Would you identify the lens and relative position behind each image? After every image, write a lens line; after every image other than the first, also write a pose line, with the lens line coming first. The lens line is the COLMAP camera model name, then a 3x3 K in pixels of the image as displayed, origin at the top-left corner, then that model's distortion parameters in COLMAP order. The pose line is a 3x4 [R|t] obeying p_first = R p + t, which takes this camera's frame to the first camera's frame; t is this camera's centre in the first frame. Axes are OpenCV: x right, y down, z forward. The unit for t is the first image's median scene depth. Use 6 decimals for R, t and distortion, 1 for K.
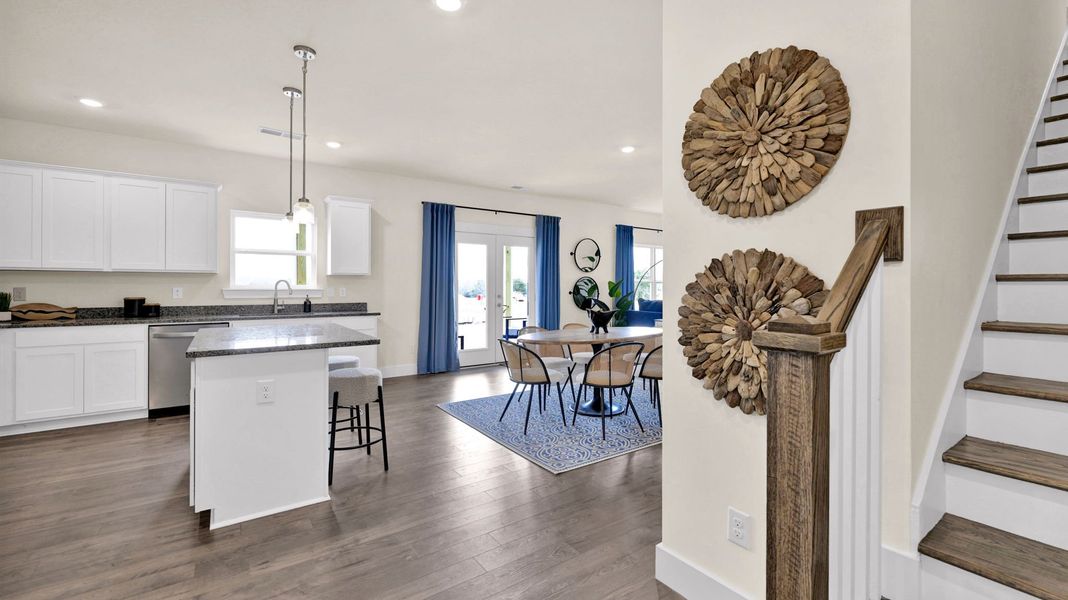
lens RADIAL K [[443.9, 0, 537.3], [0, 443.9, 285.1], [0, 0, 1]] dist [-0.001782, 0.001431]
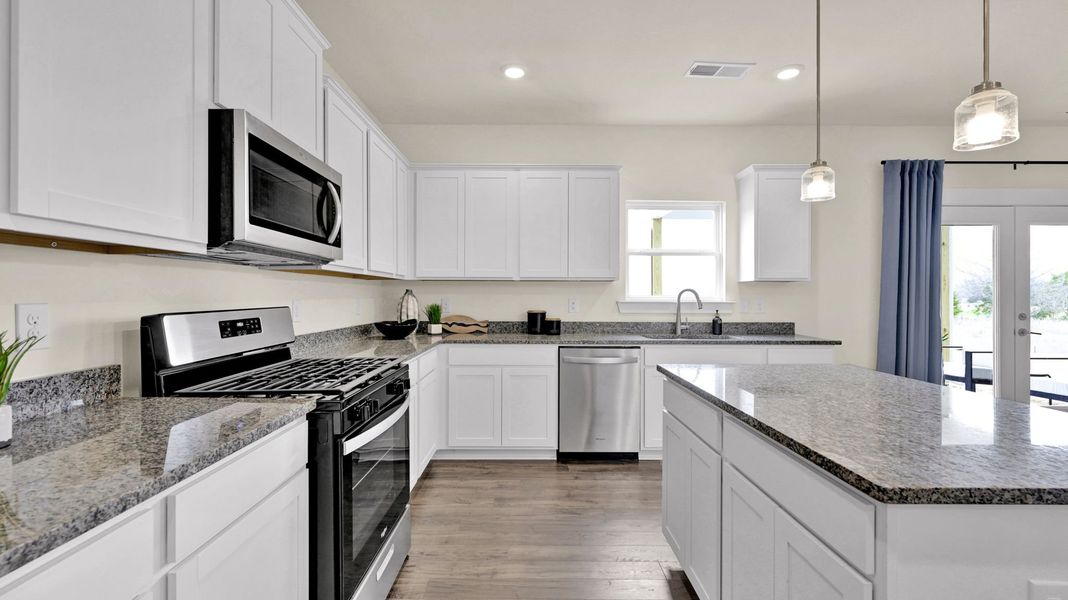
lens RADIAL K [[443.9, 0, 528.3], [0, 443.9, 296.2], [0, 0, 1]] dist [-0.001782, 0.001431]
pose [[0.812923, 0.004515, -0.582353, -0.363852], [-0.000261, 0.999973, 0.007387, -0.005290], [0.582371, -0.005853, 0.812902, 0.254788]]
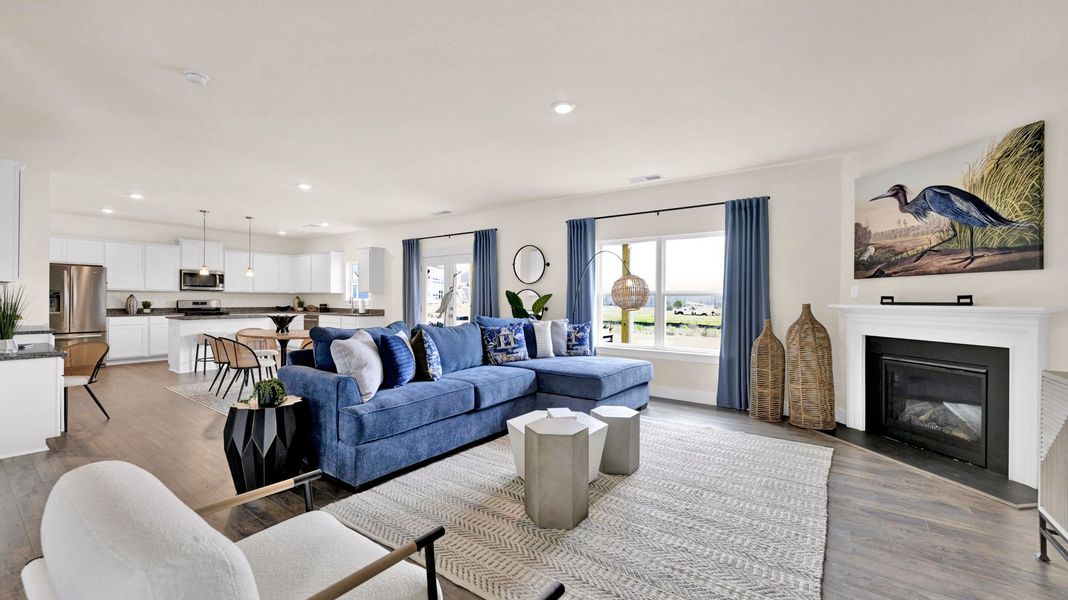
lens RADIAL K [[443.9, 0, 539.1], [0, 443.9, 299.8], [0, 0, 1]] dist [-0.001782, 0.001431]
pose [[0.310956, 0.004616, -0.950413, 1.496748], [0.002128, 0.999982, 0.005553, -0.003686], [0.950422, -0.003750, 0.310940, 1.174882]]
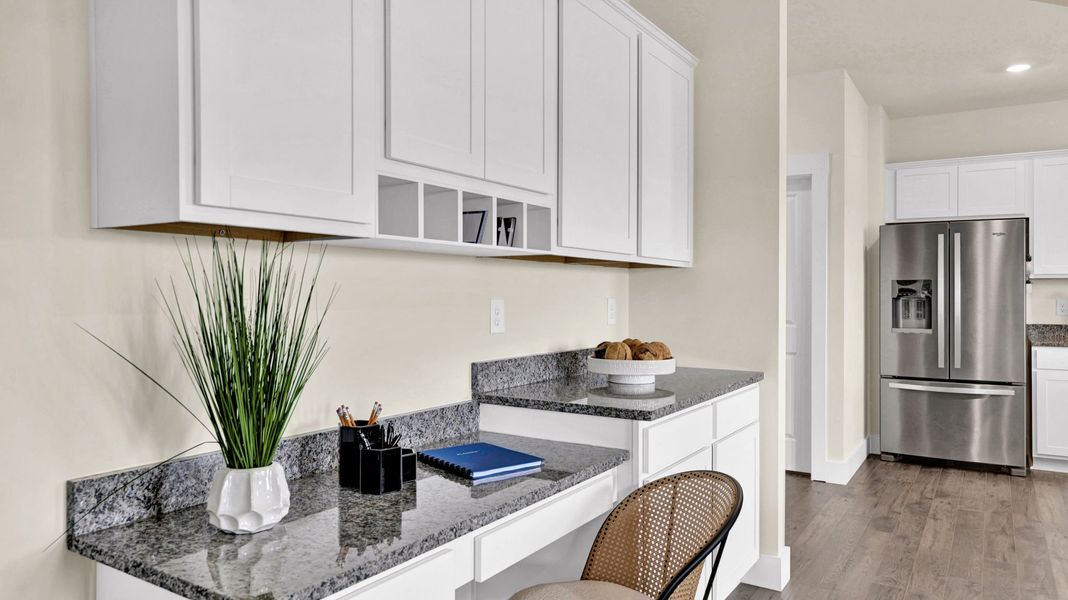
lens RADIAL K [[710.3, 0, 534.9], [0, 710.3, 289.7], [0, 0, 1]] dist [0.000157, 0.001979]
pose [[-0.933856, -0.004729, -0.357618, 0.522903], [0.000071, 0.999910, -0.013410, -0.003127], [0.357649, -0.012548, -0.933772, 0.885753]]
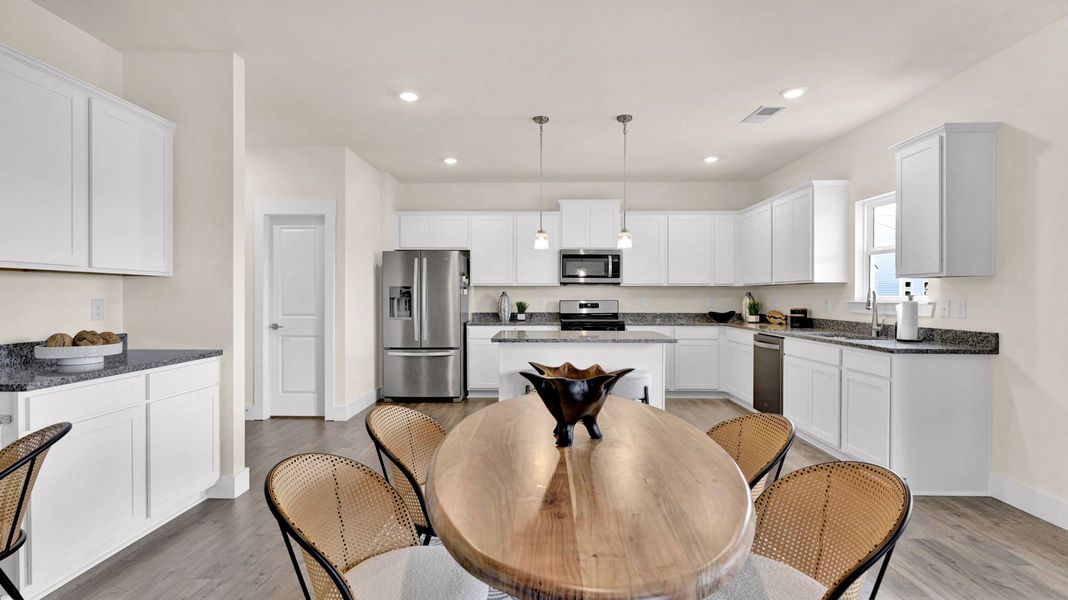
lens RADIAL K [[509.5, 0, 526.7], [0, 509.5, 300.0], [0, 0, 1]] dist [-0.004376, 0.001991]
pose [[-0.613828, 0.007783, -0.789401, 0.390256], [0.008429, 0.999959, 0.003304, -0.001020], [0.789395, -0.004626, -0.613869, 1.062652]]
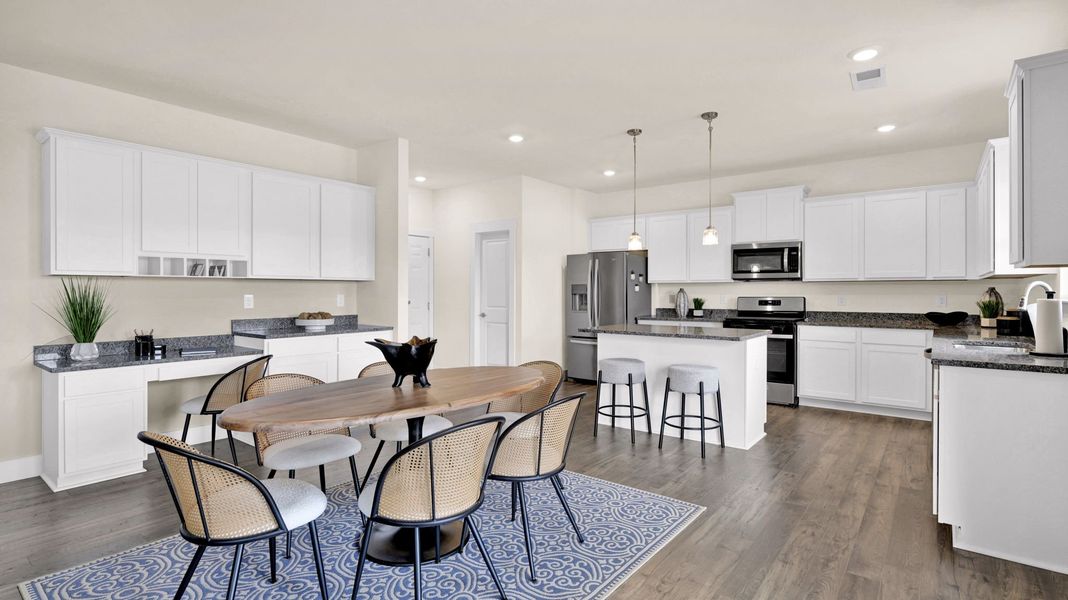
lens RADIAL K [[509.5, 0, 536.6], [0, 509.5, 291.7], [0, 0, 1]] dist [-0.004376, 0.001991]
pose [[-0.962194, 0.001962, -0.272358, 0.134403], [0.005002, 0.999933, -0.010467, 0.002665], [0.272319, -0.011433, -0.962139, 1.404406]]
